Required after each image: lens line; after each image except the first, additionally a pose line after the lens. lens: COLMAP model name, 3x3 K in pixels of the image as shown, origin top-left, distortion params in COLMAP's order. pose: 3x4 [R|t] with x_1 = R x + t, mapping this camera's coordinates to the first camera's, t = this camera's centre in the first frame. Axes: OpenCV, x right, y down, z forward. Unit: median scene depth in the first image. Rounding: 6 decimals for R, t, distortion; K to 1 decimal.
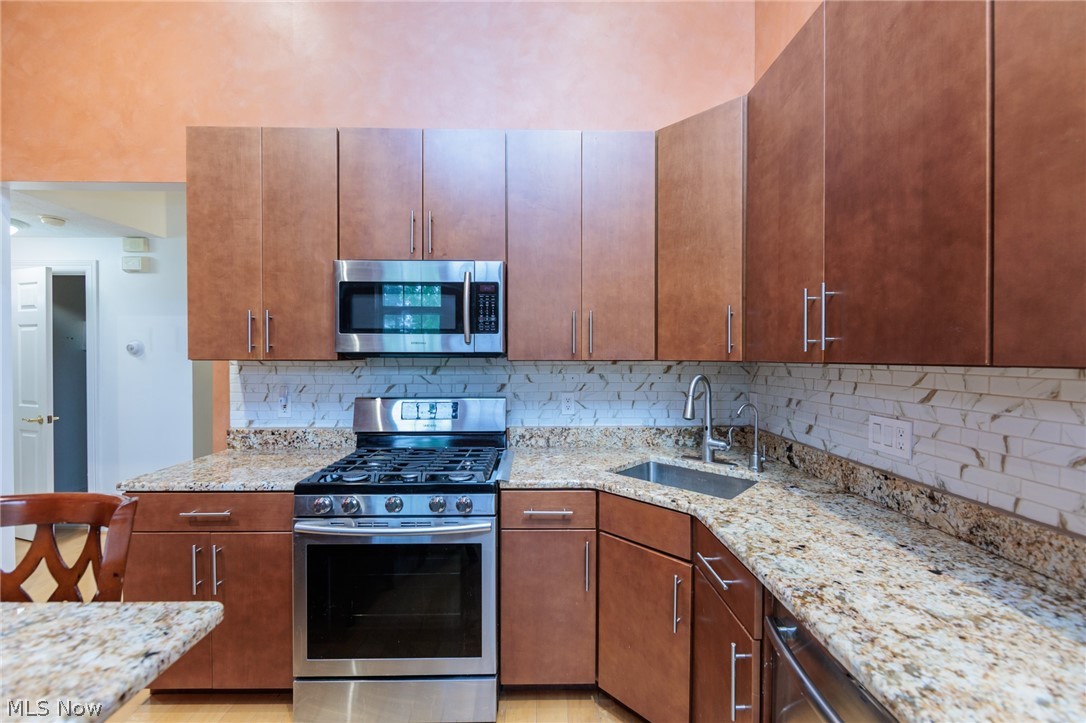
lens RADIAL K [[426.4, 0, 544.0], [0, 426.4, 359.9], [0, 0, 1]] dist [-0.003359, -0.000339]
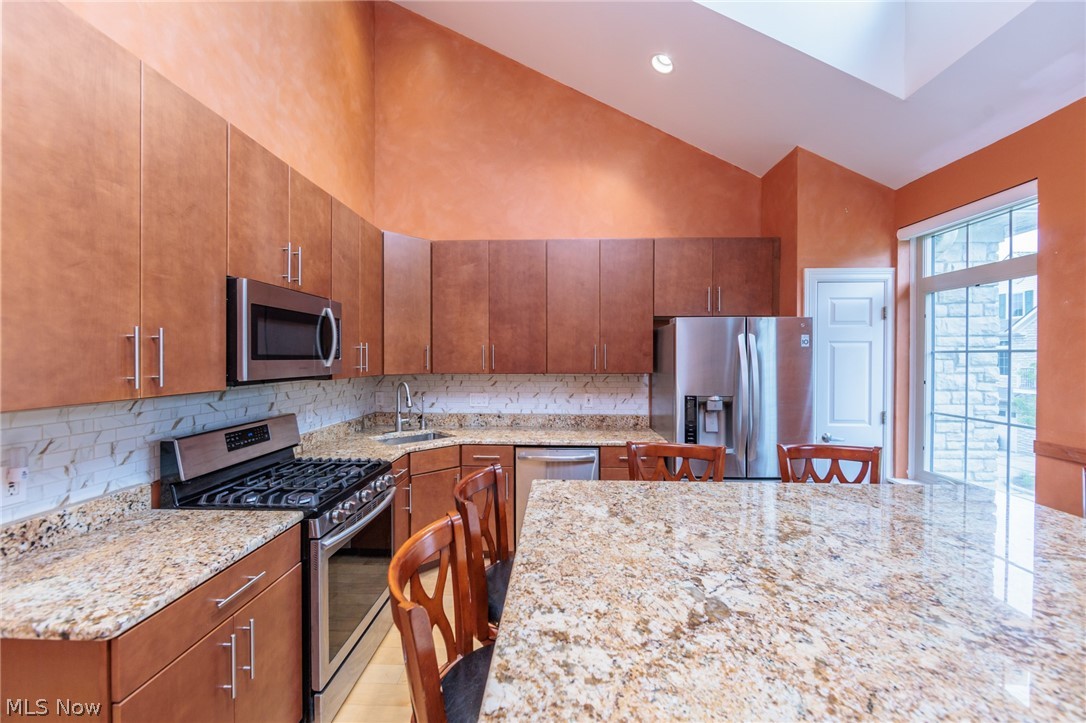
lens RADIAL K [[426.4, 0, 540.4], [0, 426.4, 359.5], [0, 0, 1]] dist [-0.003359, -0.000339]
pose [[0.064250, -0.006477, 0.997913, -1.306474], [0.008302, 0.999948, 0.005955, -0.061675], [-0.997899, 0.007902, 0.064301, 0.314702]]
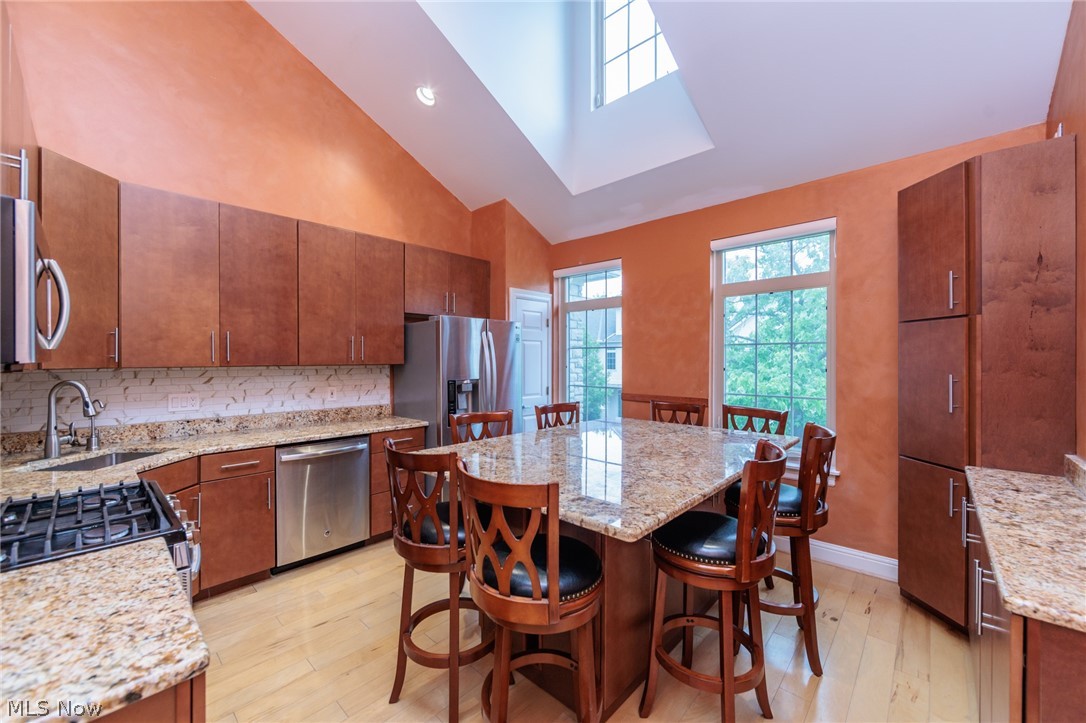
lens RADIAL K [[426.4, 0, 546.5], [0, 426.4, 359.4], [0, 0, 1]] dist [-0.003359, -0.000339]
pose [[-0.720386, 0.000662, 0.693573, -1.340338], [0.007462, 0.999949, 0.006796, -0.021057], [-0.693533, 0.010072, -0.720355, 0.901827]]
